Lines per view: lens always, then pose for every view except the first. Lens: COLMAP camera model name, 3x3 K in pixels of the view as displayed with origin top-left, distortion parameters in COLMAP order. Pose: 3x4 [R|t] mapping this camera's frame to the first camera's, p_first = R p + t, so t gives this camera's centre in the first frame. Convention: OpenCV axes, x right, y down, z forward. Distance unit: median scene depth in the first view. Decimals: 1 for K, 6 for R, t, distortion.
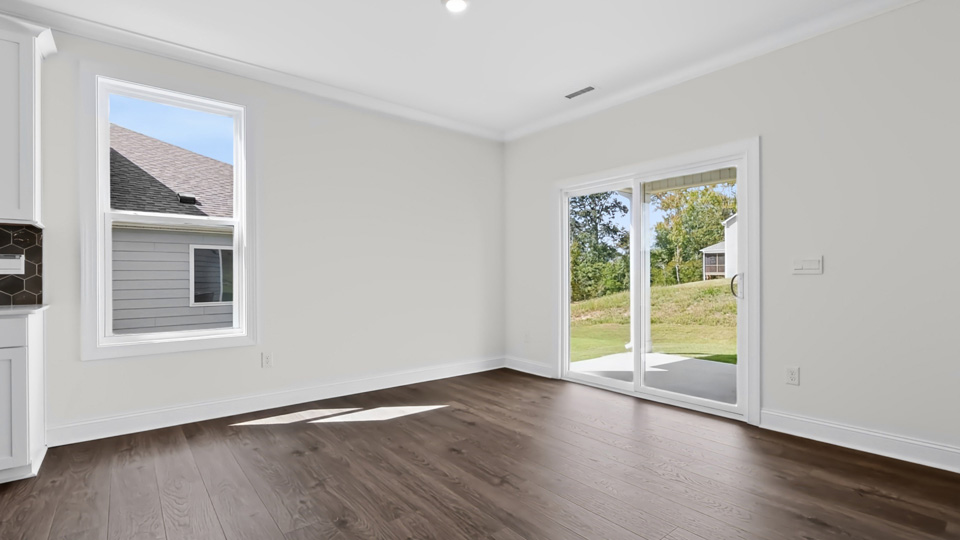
lens RADIAL K [[456.7, 0, 479.1], [0, 456.7, 268.5], [0, 0, 1]] dist [0.005481, 0.000767]
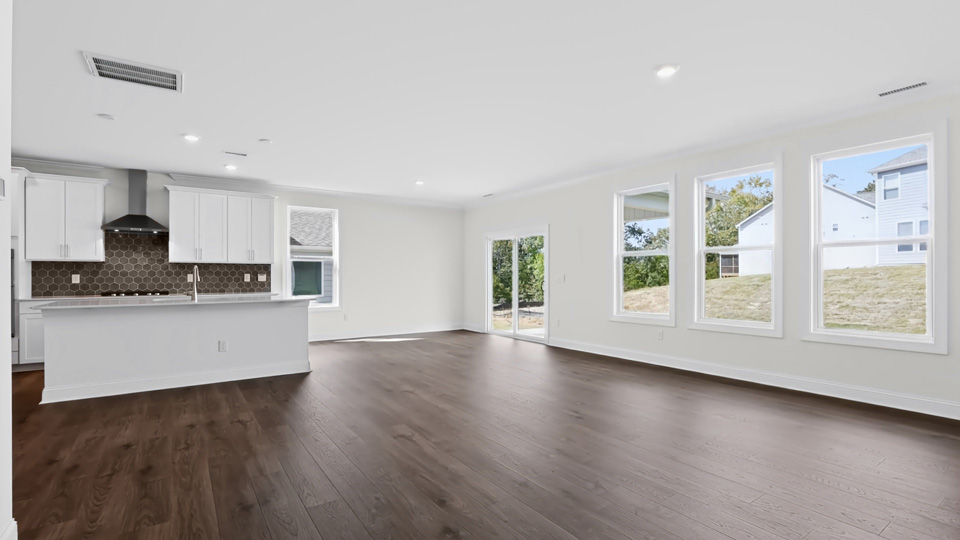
lens RADIAL K [[456.7, 0, 486.7], [0, 456.7, 271.7], [0, 0, 1]] dist [0.005481, 0.000767]
pose [[0.998006, 0.001263, -0.063113, 0.306798], [-0.000710, 0.999961, 0.008784, -0.041284], [0.063122, -0.008722, 0.997968, -0.995326]]
